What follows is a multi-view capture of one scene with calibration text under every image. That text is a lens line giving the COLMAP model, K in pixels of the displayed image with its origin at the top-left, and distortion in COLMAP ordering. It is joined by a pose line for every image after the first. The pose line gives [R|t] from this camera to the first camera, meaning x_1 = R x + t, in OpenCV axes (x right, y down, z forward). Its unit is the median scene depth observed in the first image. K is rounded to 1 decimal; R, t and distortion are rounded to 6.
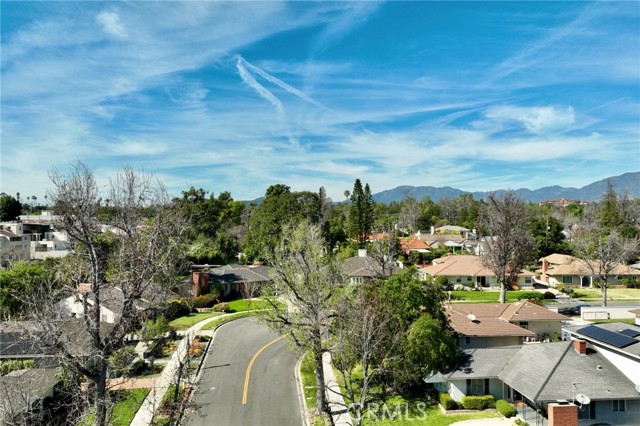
lens RADIAL K [[436.8, 0, 320.8], [0, 436.8, 212.1], [0, 0, 1]] dist [-0.008054, 0.004333]
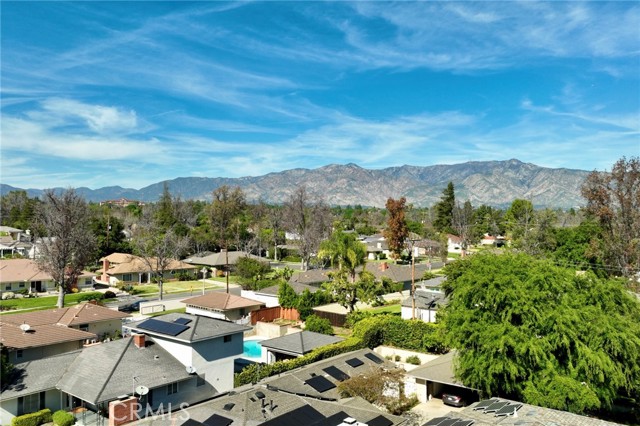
lens RADIAL K [[436.8, 0, 320.9], [0, 436.8, 213.6], [0, 0, 1]] dist [-0.008054, 0.004333]
pose [[0.783722, 0.011900, 0.620998, 0.283211], [-0.010044, 0.999929, -0.006485, 0.005641], [-0.621030, -0.001155, 0.783786, -0.092464]]
